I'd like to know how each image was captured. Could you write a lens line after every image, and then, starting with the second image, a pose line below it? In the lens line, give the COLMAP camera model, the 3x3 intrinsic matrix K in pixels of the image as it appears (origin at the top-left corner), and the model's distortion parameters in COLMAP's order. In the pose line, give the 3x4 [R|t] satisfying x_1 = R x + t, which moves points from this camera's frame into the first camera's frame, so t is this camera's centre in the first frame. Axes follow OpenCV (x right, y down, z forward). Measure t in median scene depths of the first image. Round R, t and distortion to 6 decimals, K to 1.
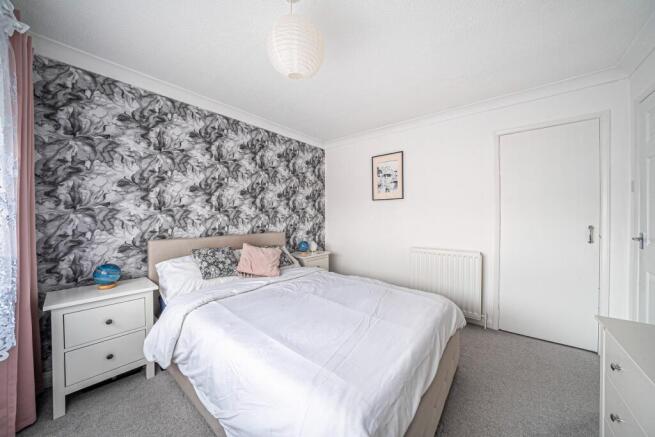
lens RADIAL K [[294.7, 0, 327.5], [0, 294.7, 218.5], [0, 0, 1]] dist [0.000096, 0.000053]
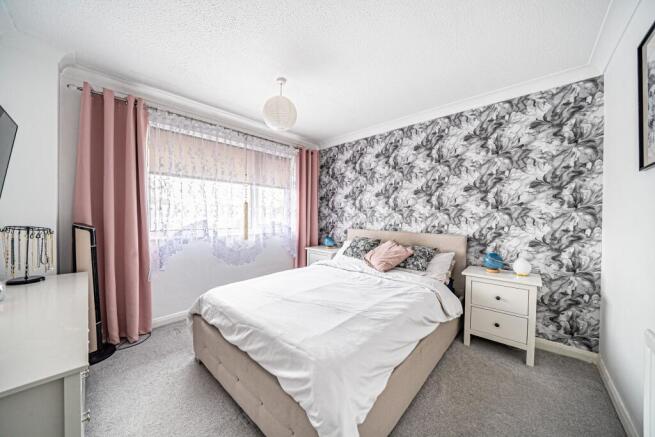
lens RADIAL K [[223.7, 0, 327.5], [0, 223.7, 218.5], [0, 0, 1]] dist [-0.019228, 0.000002]
pose [[-0.167318, 0.022987, -0.985635, 0.412634], [-0.009201, 0.999648, 0.024876, -0.009149], [0.985860, 0.013231, -0.167048, 0.632555]]
